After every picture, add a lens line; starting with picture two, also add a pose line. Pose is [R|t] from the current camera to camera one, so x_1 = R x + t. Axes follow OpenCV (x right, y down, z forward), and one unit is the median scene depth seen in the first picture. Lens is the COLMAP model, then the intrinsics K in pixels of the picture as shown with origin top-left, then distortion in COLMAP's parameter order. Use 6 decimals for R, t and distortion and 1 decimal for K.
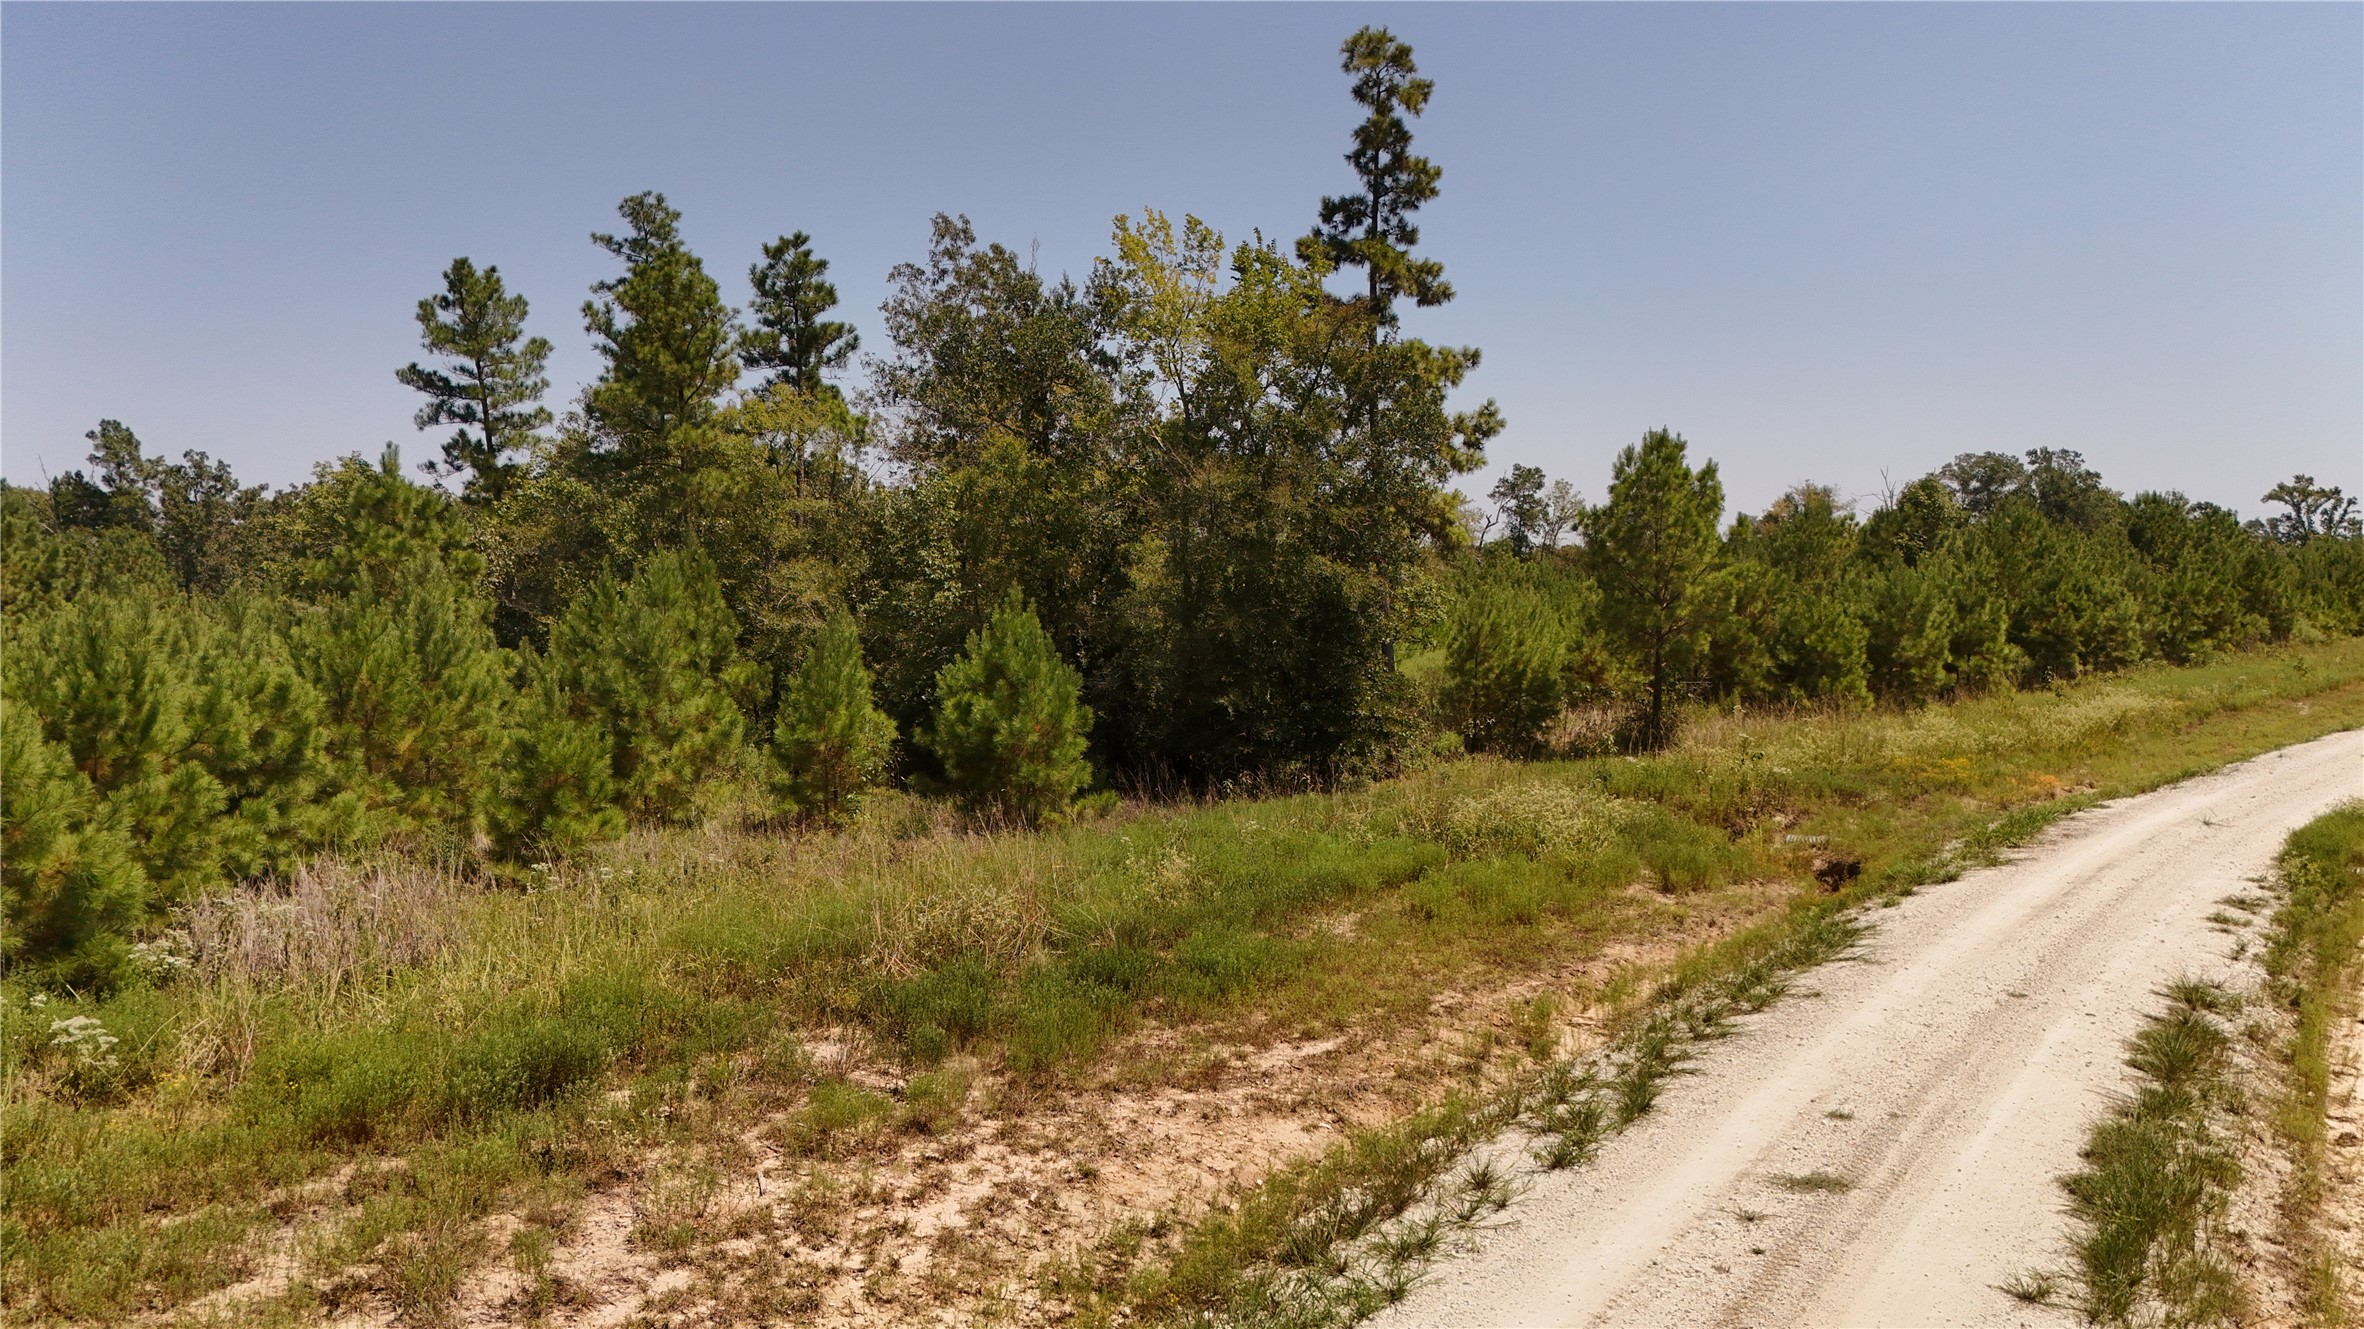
lens RADIAL K [[1692.7, 0, 1182.0], [0, 1692.7, 664.5], [0, 0, 1]] dist [0.027720, -0.038796]
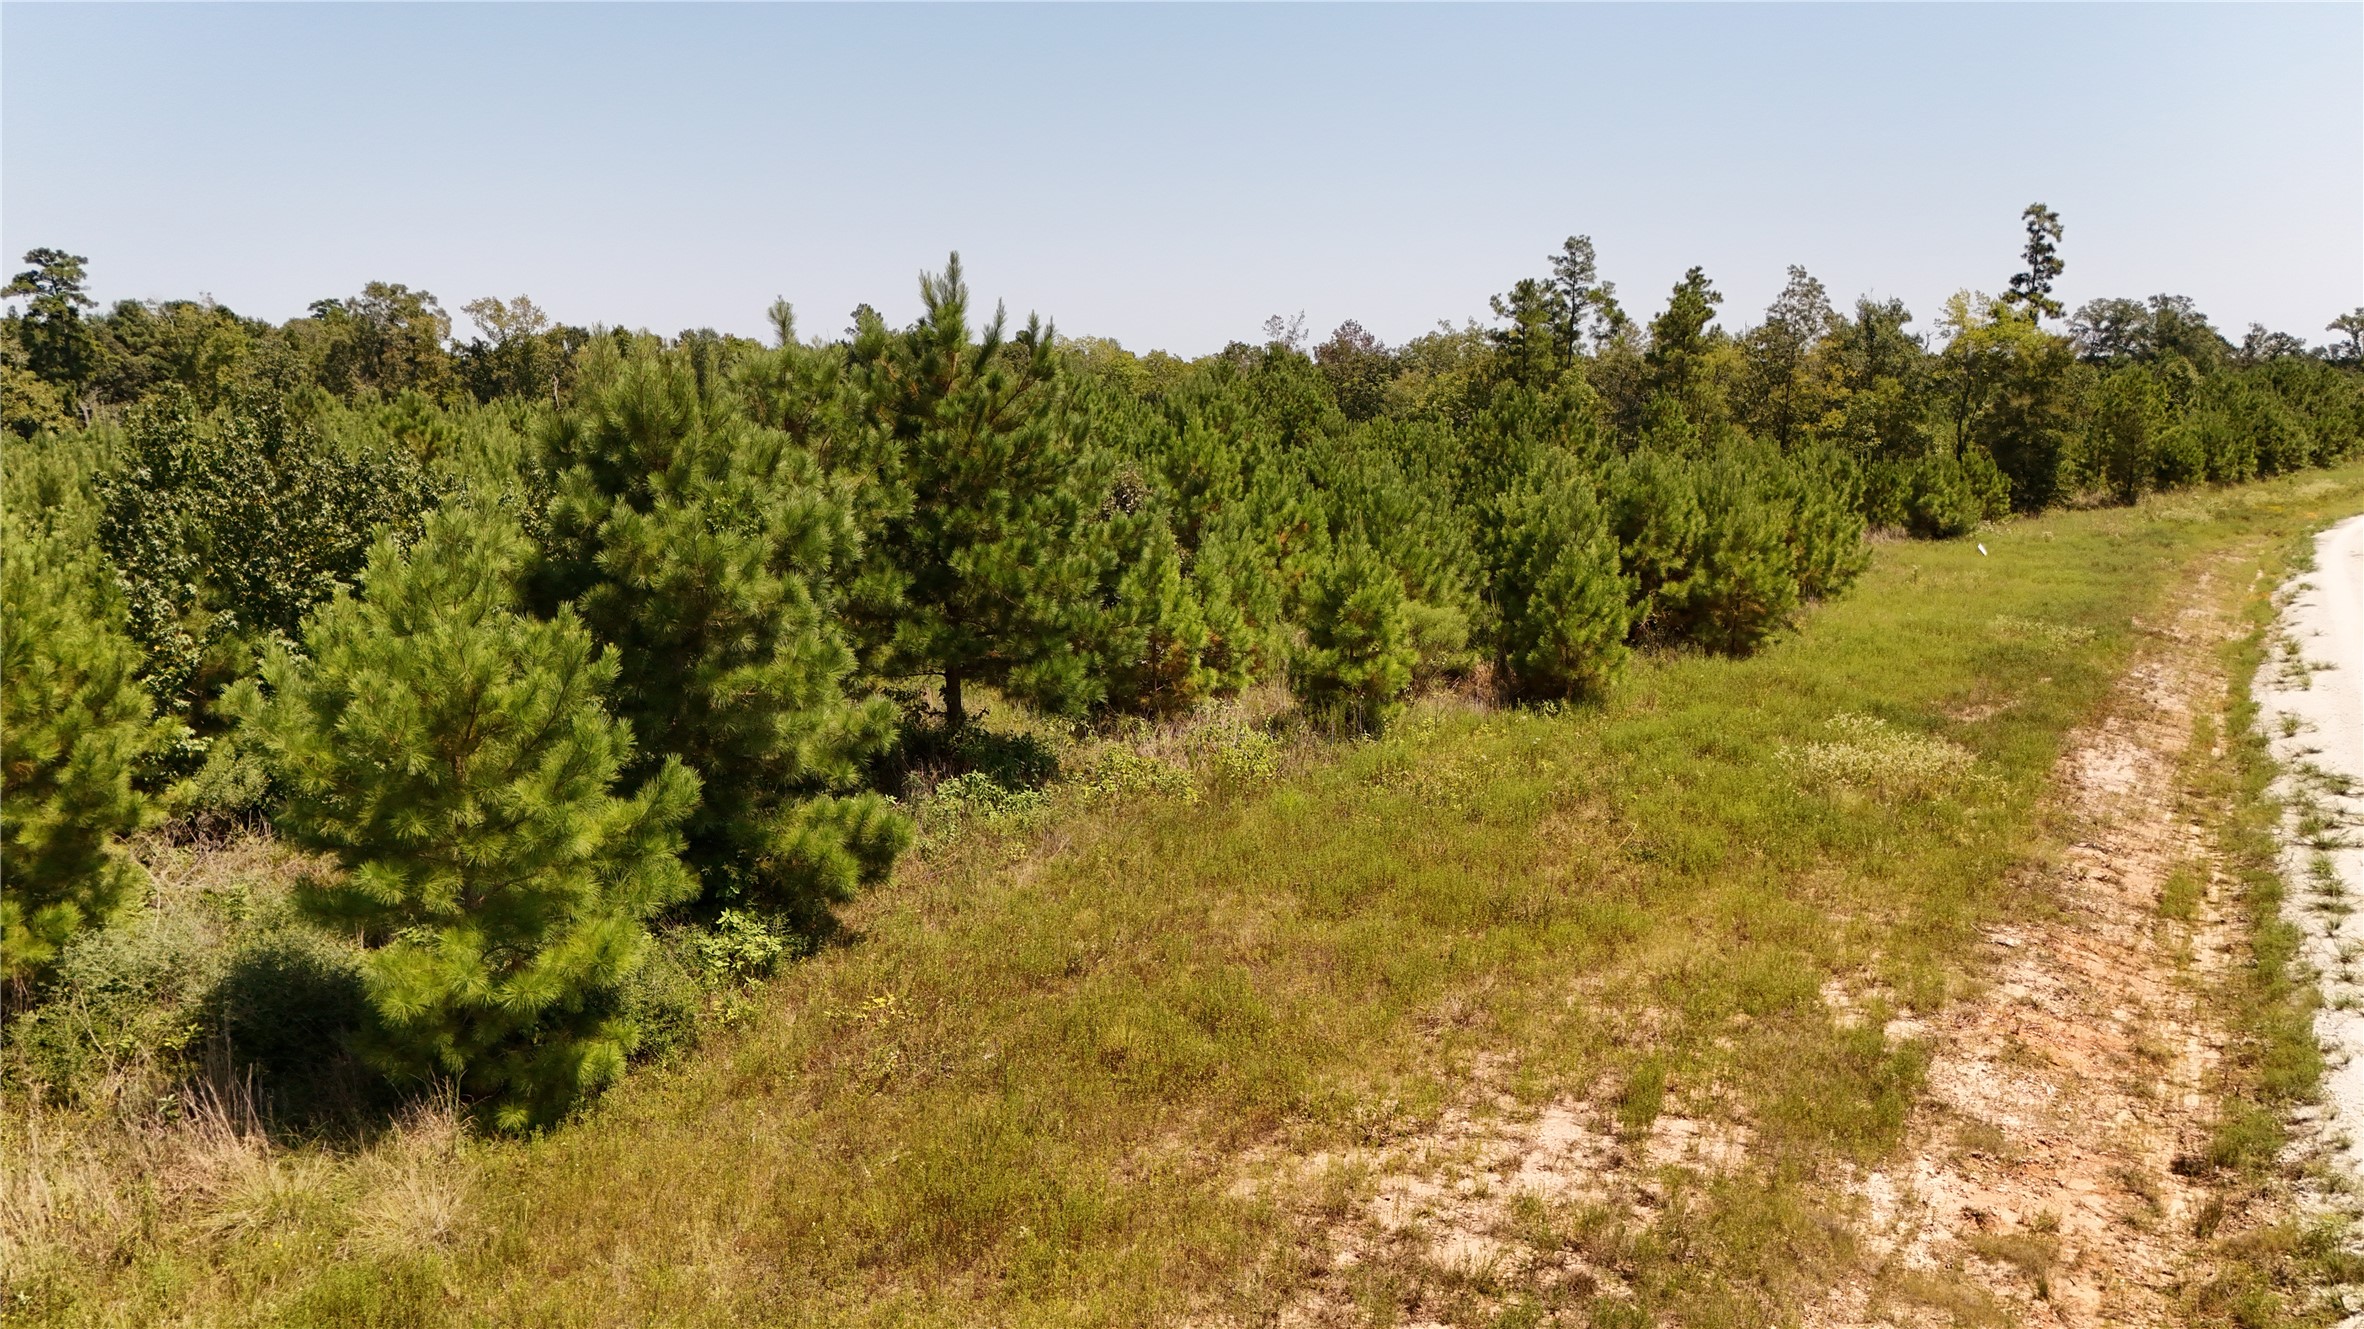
lens RADIAL K [[1692.7, 0, 1182.0], [0, 1692.7, 664.5], [0, 0, 1]] dist [0.027720, -0.038796]
pose [[0.999965, -0.004607, -0.007007, -0.105080], [0.005366, 0.993652, 0.112369, -0.000415], [0.006445, -0.112402, 0.993642, -0.141980]]
